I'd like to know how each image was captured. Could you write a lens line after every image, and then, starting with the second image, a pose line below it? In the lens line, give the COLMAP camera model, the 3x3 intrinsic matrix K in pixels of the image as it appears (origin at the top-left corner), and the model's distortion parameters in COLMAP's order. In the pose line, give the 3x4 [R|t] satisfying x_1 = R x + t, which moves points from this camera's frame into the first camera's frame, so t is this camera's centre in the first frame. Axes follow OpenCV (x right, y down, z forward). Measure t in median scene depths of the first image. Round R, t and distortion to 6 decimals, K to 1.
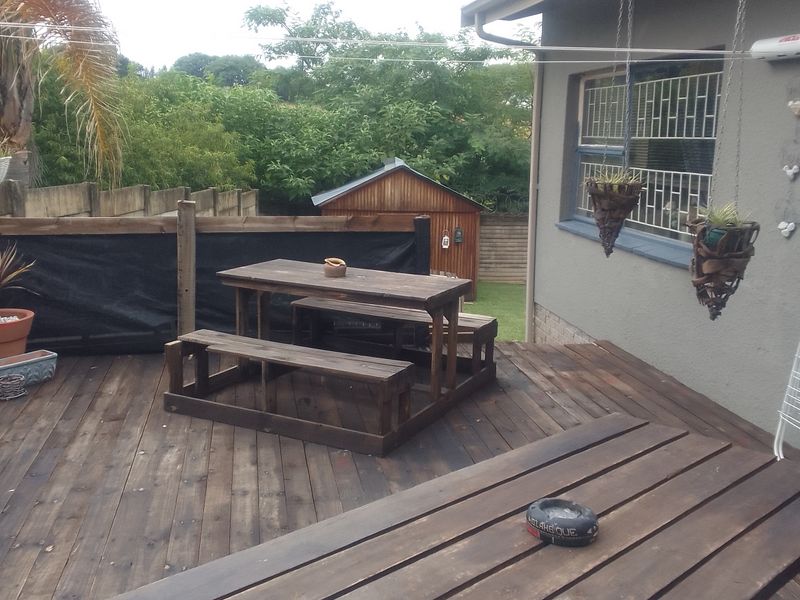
lens RADIAL K [[816.8, 0, 400.0], [0, 816.8, 300.0], [0, 0, 1]] dist [0.127164, -0.194160]
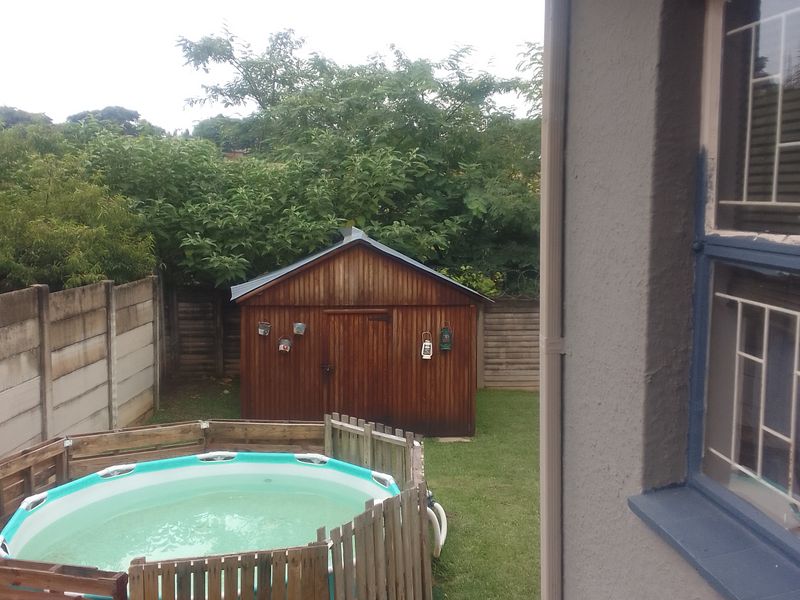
lens RADIAL K [[816.8, 0, 400.0], [0, 816.8, 300.0], [0, 0, 1]] dist [0.127164, -0.194160]
pose [[0.999393, -0.018091, -0.029785, 0.046881], [0.016046, 0.997590, -0.067496, -0.057163], [0.030935, 0.066977, 0.997275, 0.278398]]
